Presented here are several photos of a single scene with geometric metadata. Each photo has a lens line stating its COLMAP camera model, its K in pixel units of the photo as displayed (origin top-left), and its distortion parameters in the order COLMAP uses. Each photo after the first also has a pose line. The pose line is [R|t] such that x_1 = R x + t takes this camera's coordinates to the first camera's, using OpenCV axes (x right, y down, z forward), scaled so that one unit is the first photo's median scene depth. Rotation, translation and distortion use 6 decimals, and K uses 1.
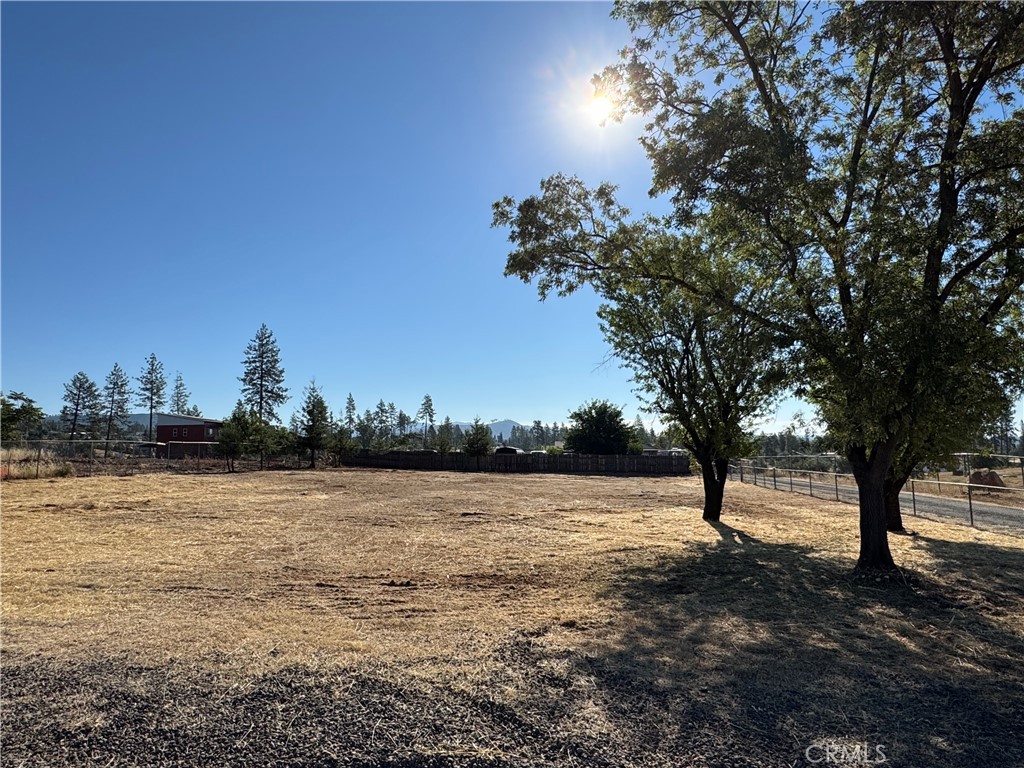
lens RADIAL K [[652.8, 0, 511.9], [0, 652.8, 382.0], [0, 0, 1]] dist [0.003700, 0.000688]
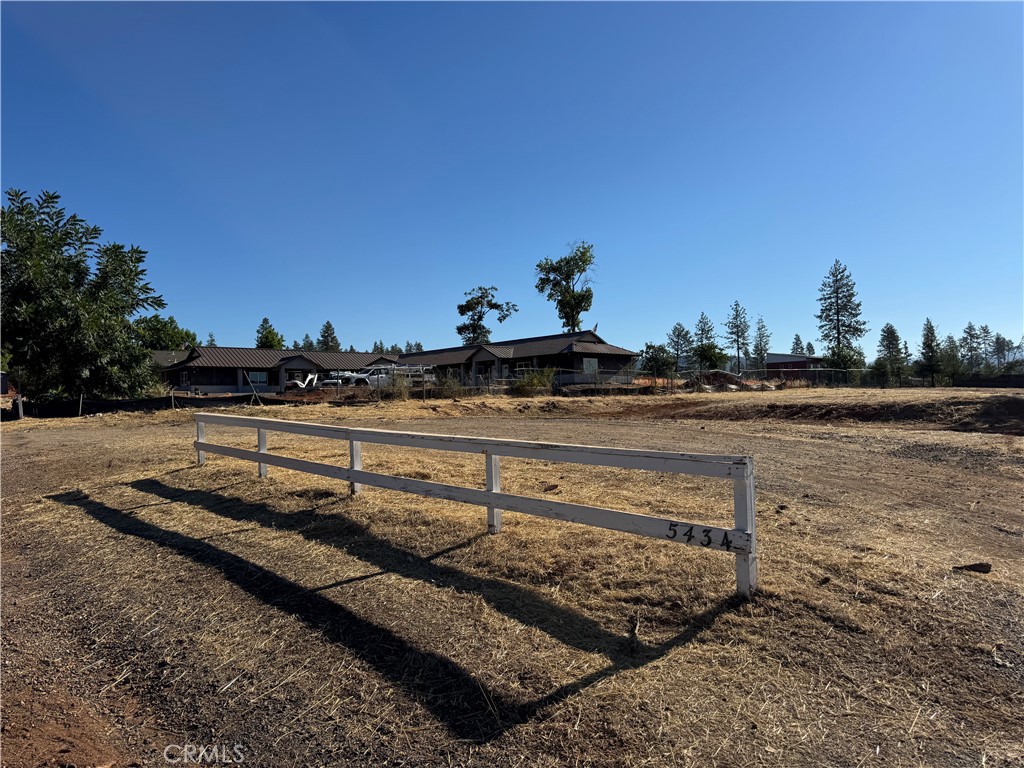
lens RADIAL K [[716.8, 0, 511.9], [0, 716.8, 386.5], [0, 0, 1]] dist [0.056835, -0.006130]
pose [[0.732106, -0.021322, -0.680857, 0.011815], [0.089611, 0.993838, 0.065232, -0.011908], [0.675271, -0.108769, 0.729506, -0.178111]]
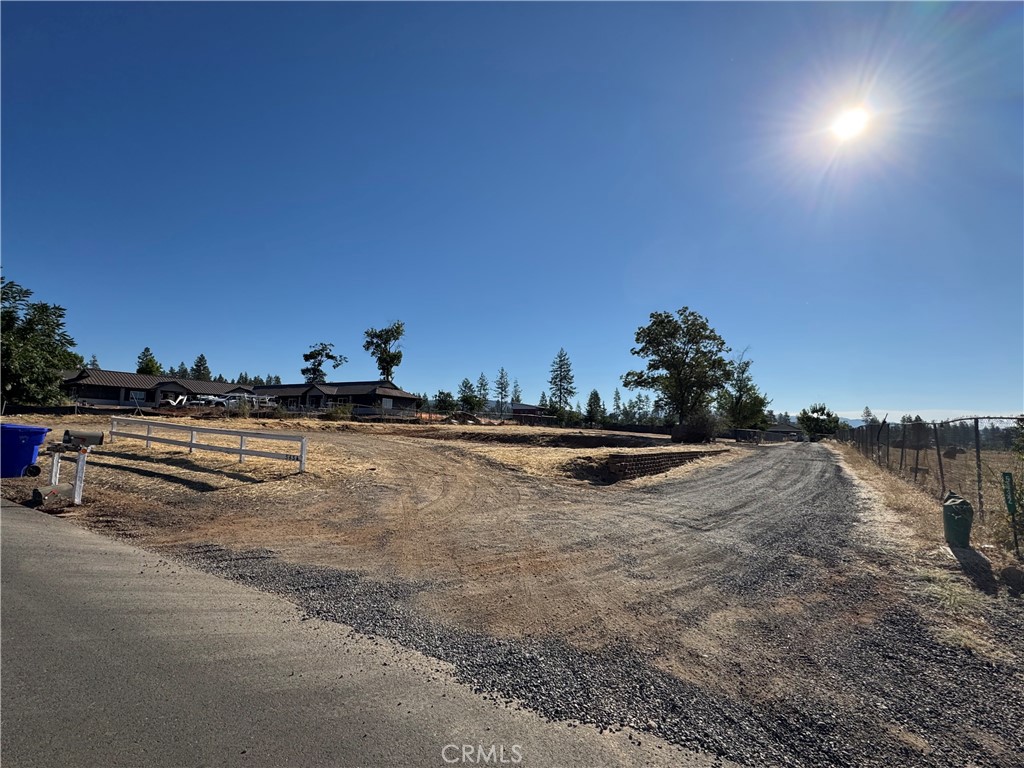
lens RADIAL K [[512.7, 0, 511.4], [0, 512.7, 392.8], [0, 0, 1]] dist [-0.002321, 0.003066]
pose [[0.900118, 0.006478, -0.435598, 0.064325], [0.007232, 0.999529, 0.029809, -0.015244], [0.435586, -0.029982, 0.899647, -0.208929]]
